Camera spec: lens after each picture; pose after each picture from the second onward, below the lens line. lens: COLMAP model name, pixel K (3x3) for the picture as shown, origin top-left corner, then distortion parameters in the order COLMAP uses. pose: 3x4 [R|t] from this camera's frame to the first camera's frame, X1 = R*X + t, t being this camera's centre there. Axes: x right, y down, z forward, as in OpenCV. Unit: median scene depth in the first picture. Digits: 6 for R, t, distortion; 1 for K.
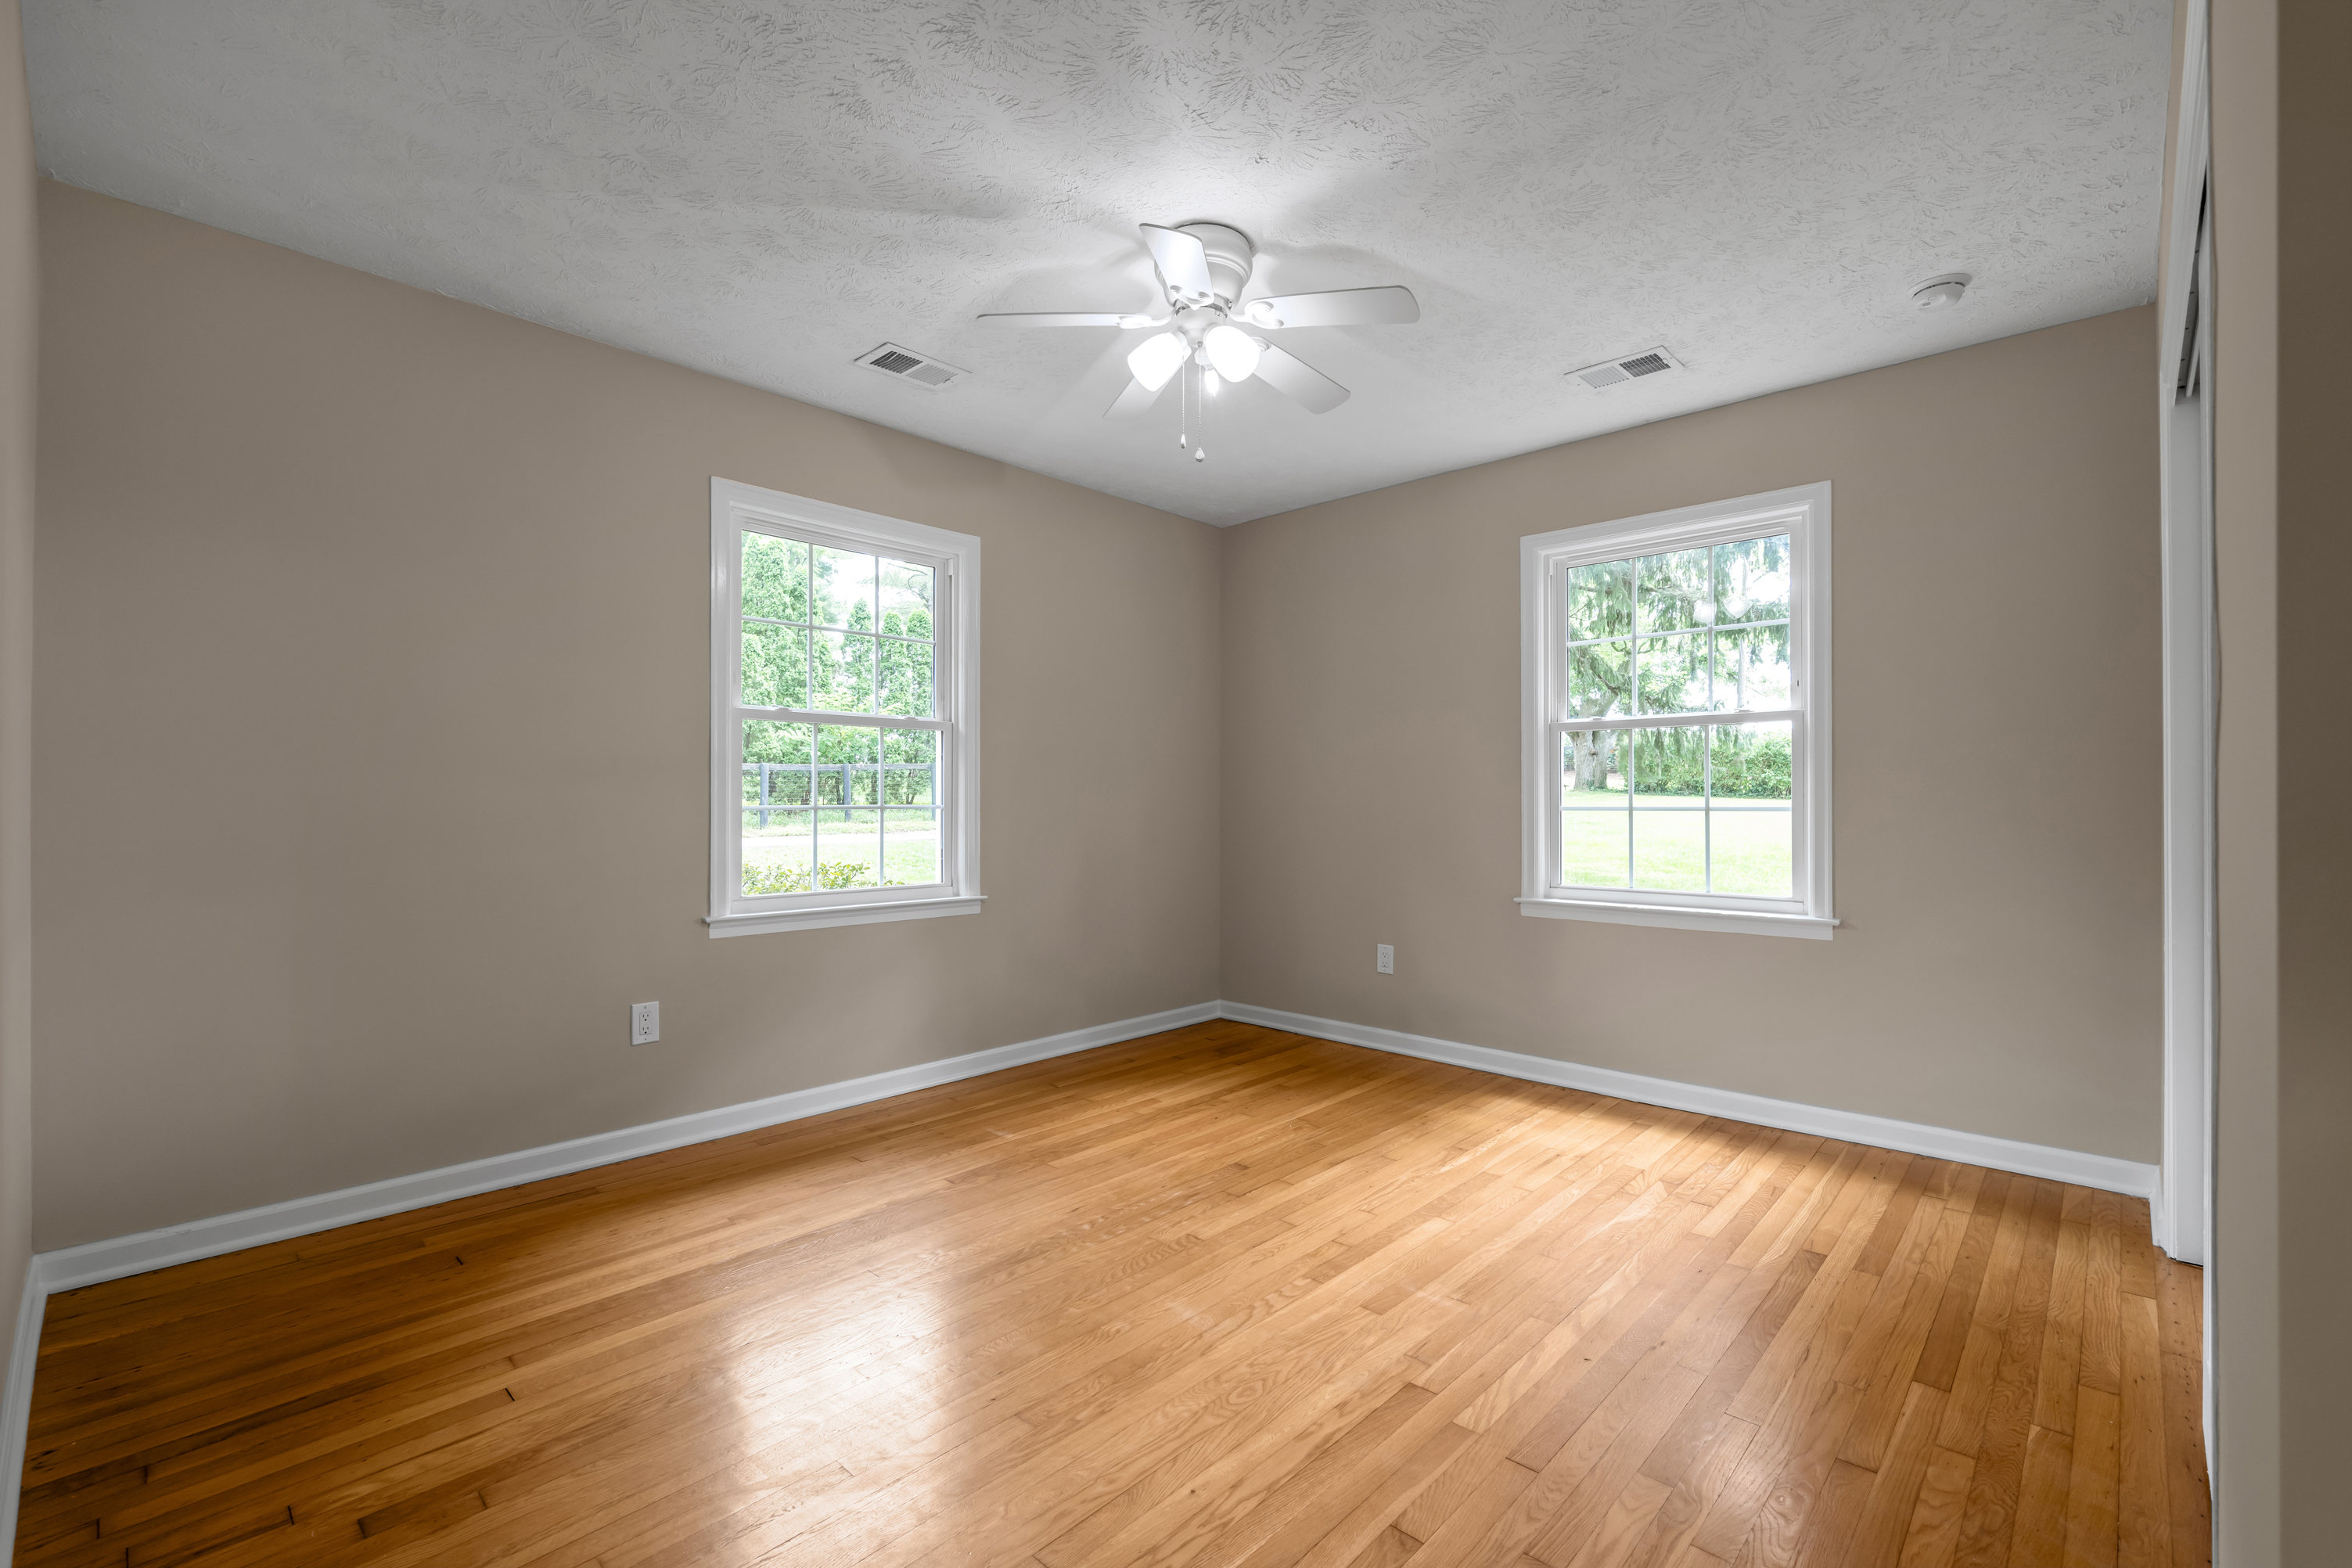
lens RADIAL K [[1003.0, 0, 1167.9], [0, 1003.0, 803.9], [0, 0, 1]] dist [0.000031, 0.000077]
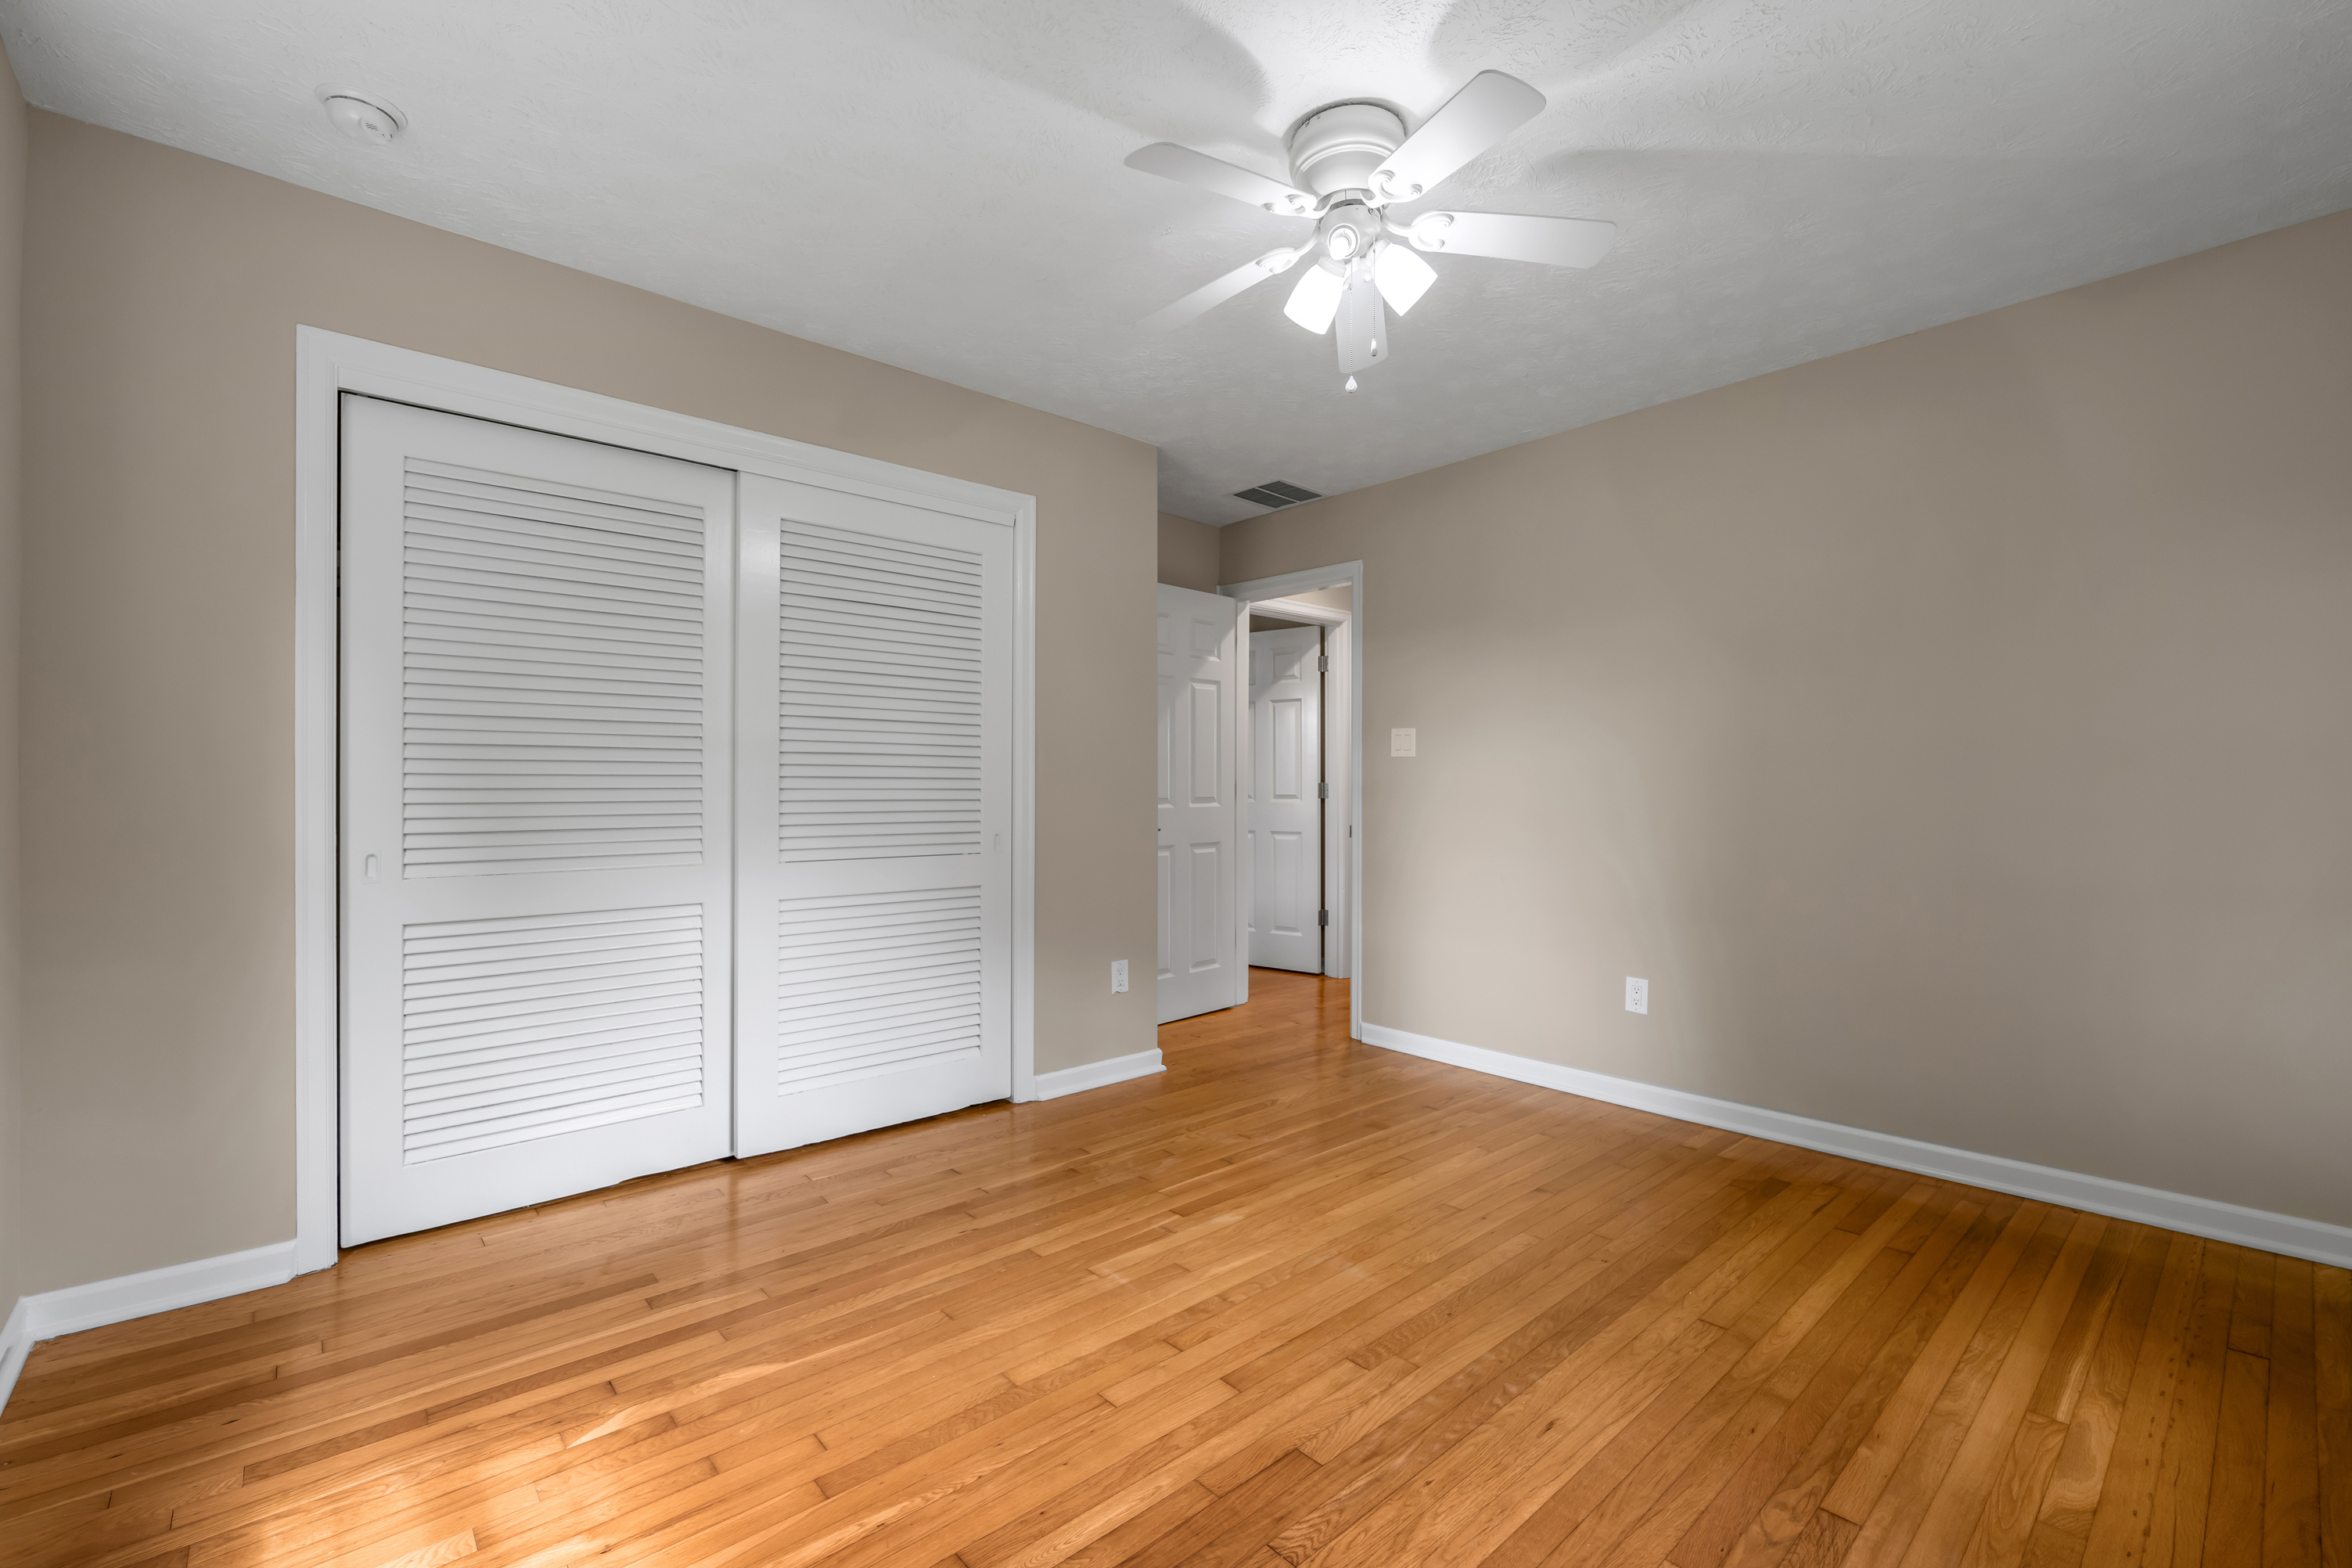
lens RADIAL K [[1007.4, 0, 1190.3], [0, 1007.4, 787.3], [0, 0, 1]] dist [-0.000985, 0.000030]
pose [[-0.997547, -0.000760, 0.069991, 0.093528], [-0.000661, 0.999999, 0.001445, -0.010171], [-0.069992, 0.001396, -0.997547, 1.640518]]
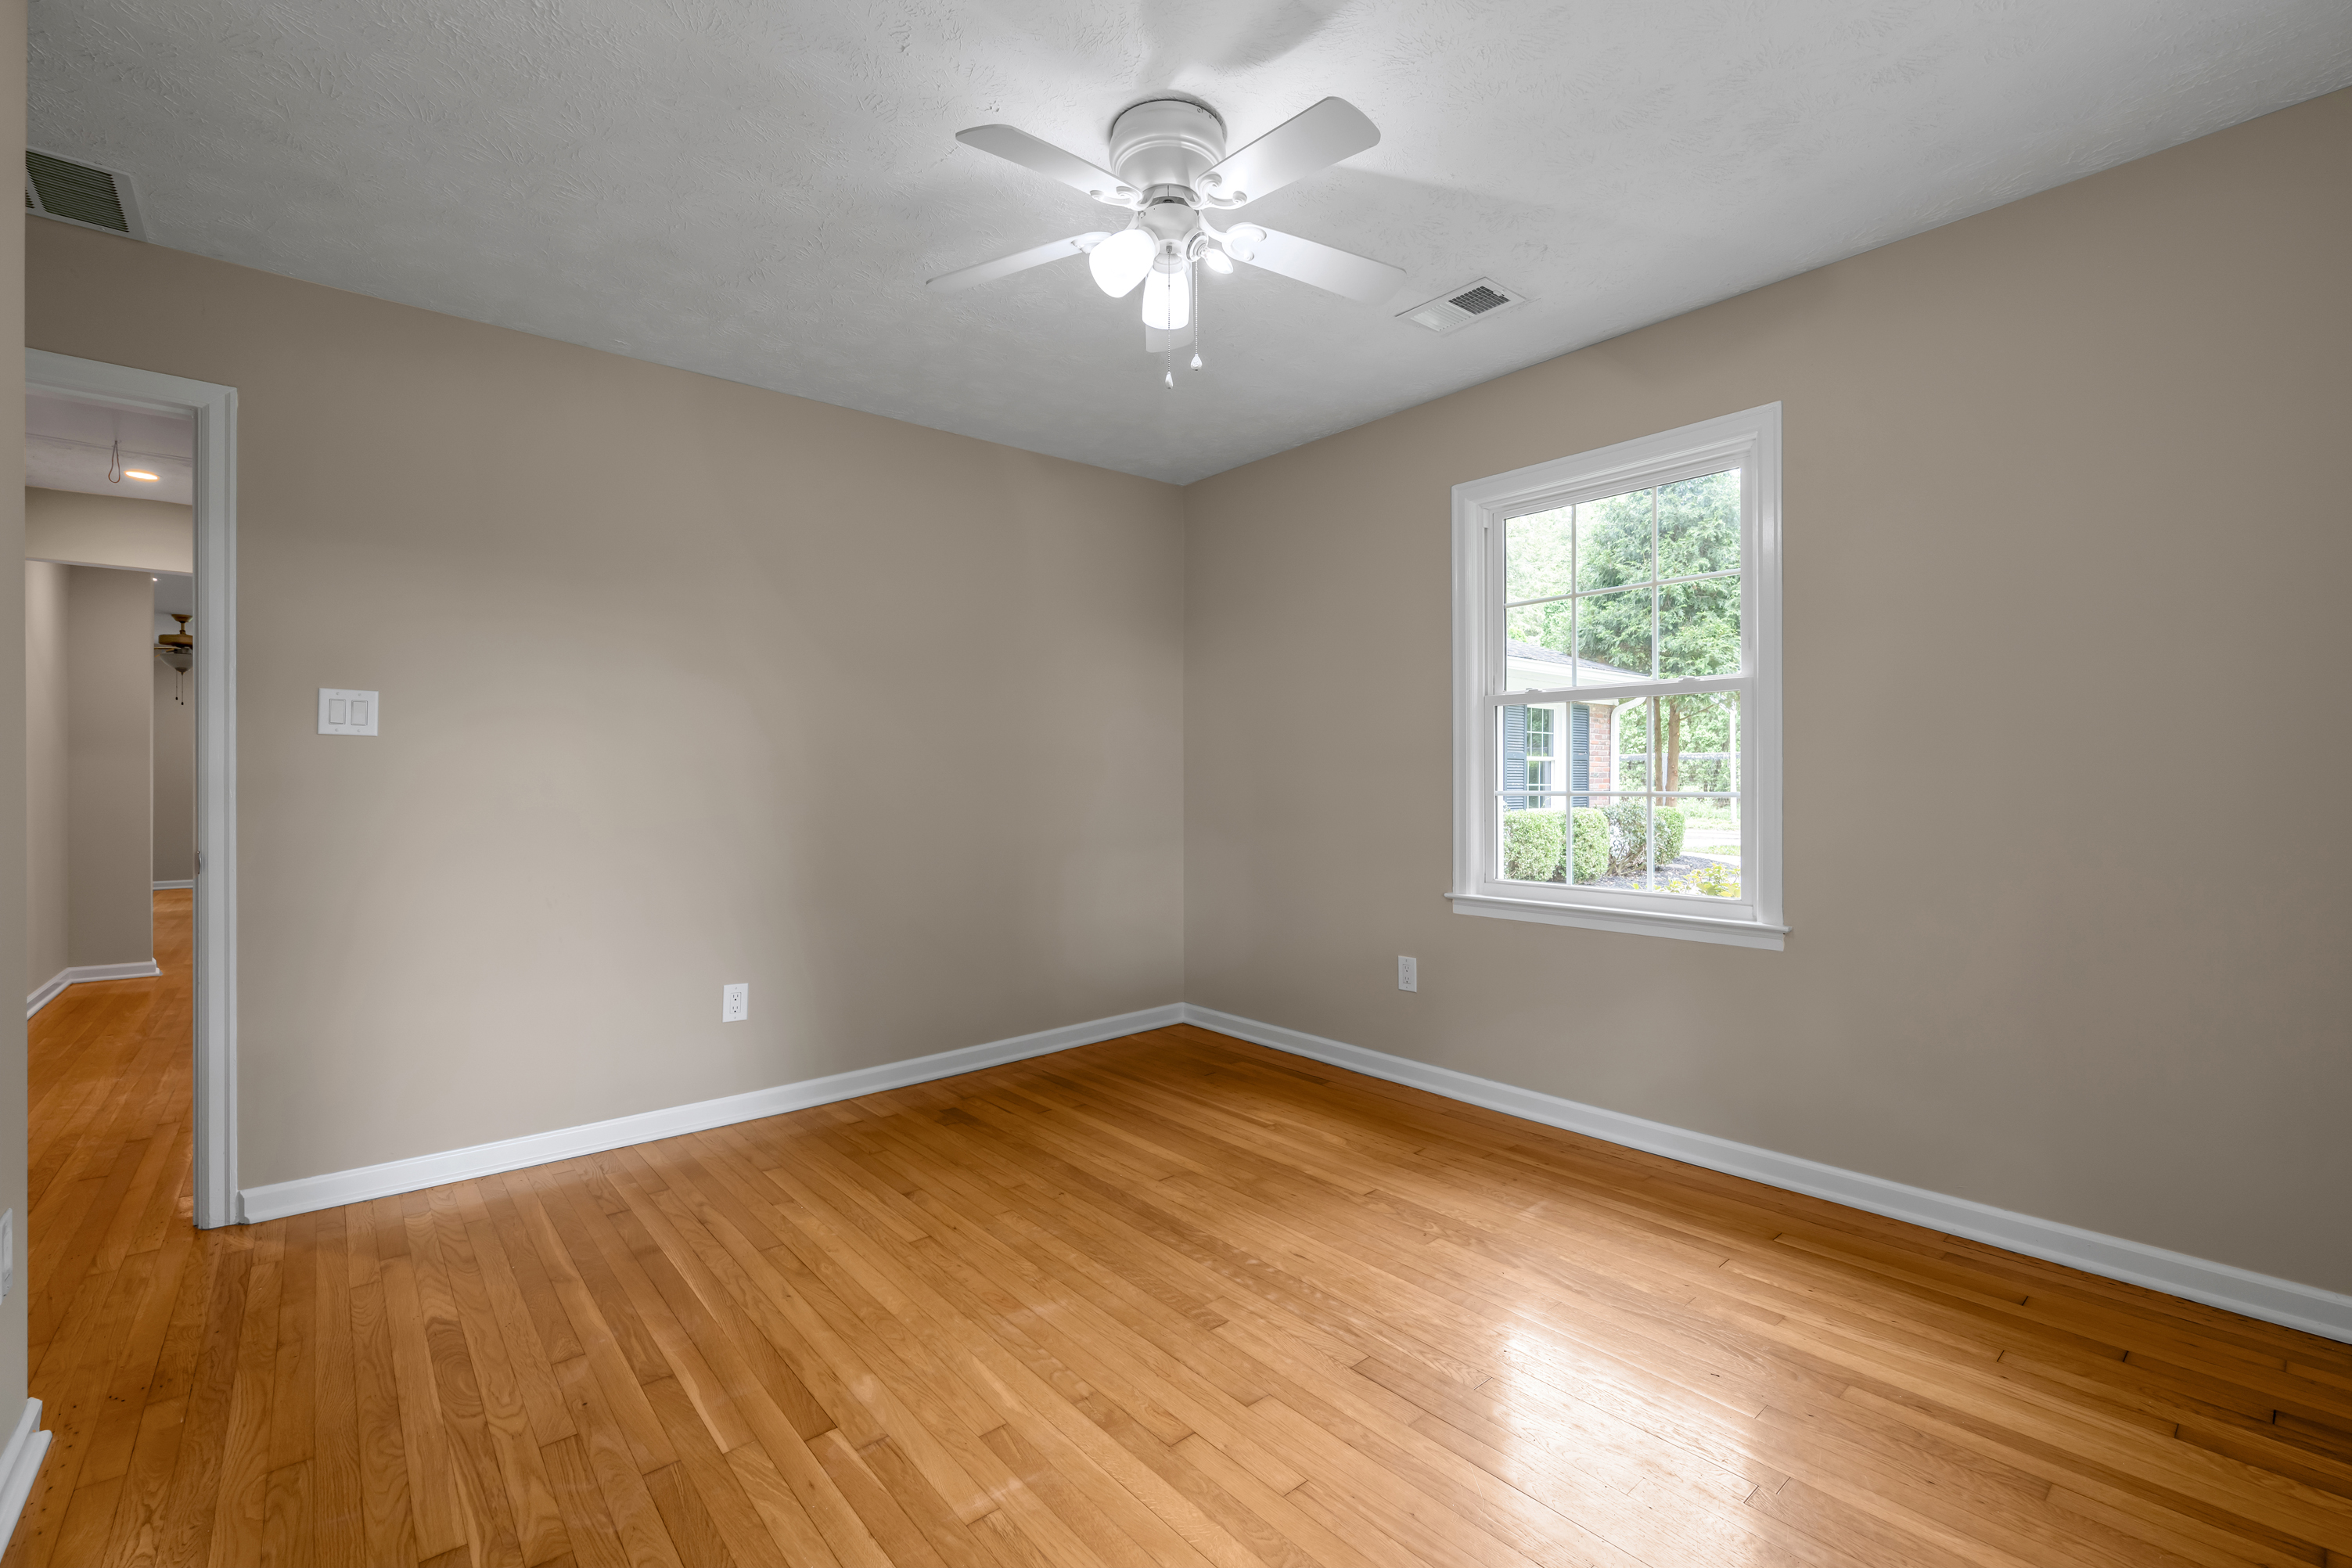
lens RADIAL K [[1007.4, 0, 1190.3], [0, 1007.4, 787.3], [0, 0, 1]] dist [-0.000985, 0.000030]
pose [[-0.090309, 0.006012, -0.995896, 0.777265], [0.000173, 0.999982, 0.006021, -0.009837], [0.995914, 0.000372, -0.090308, 0.969188]]
